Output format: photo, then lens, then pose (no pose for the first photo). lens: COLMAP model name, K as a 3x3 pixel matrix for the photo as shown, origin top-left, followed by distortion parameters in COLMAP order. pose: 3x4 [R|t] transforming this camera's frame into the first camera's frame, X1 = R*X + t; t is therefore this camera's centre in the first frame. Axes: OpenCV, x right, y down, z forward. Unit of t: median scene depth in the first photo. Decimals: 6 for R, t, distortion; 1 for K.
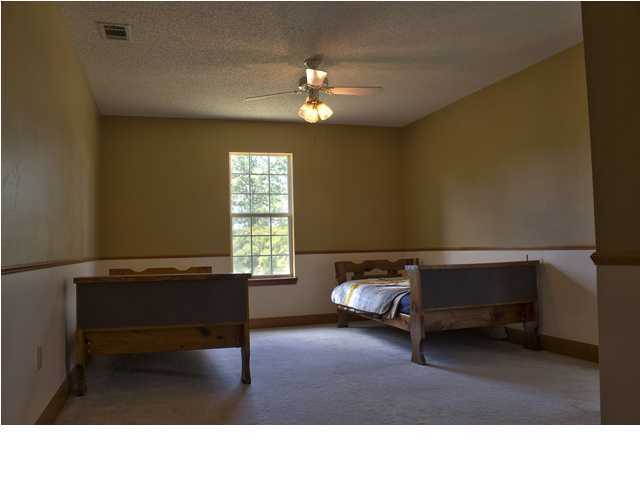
lens RADIAL K [[591.0, 0, 320.0], [0, 591.0, 240.0], [0, 0, 1]] dist [-0.140166, 0.182786]
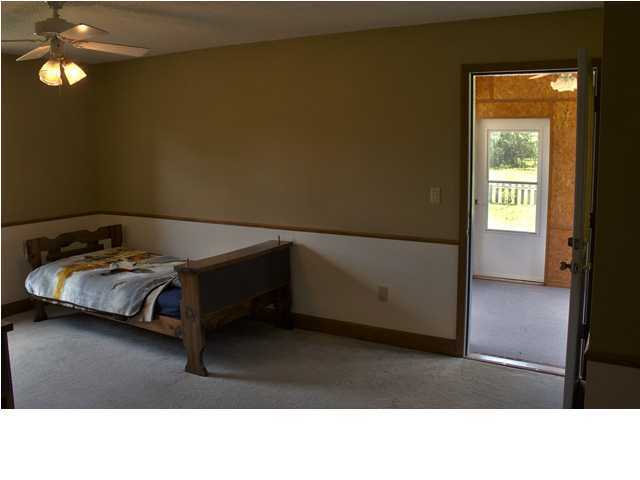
lens RADIAL K [[591.0, 0, 320.0], [0, 591.0, 240.0], [0, 0, 1]] dist [-0.140166, 0.182786]
pose [[0.730500, -0.105681, 0.674686, -0.255075], [-0.035807, 0.980667, 0.192378, -0.155801], [-0.681973, -0.164690, 0.712594, 0.245346]]
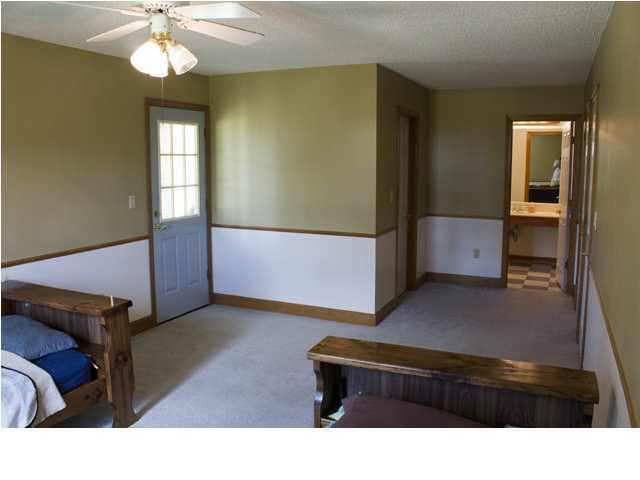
lens RADIAL K [[591.0, 0, 320.0], [0, 591.0, 240.0], [0, 0, 1]] dist [-0.140166, 0.182786]
pose [[-0.780468, -0.063366, 0.621976, -0.435915], [-0.010149, 0.996003, 0.088736, -0.091773], [-0.625113, 0.062943, -0.777992, 1.290124]]
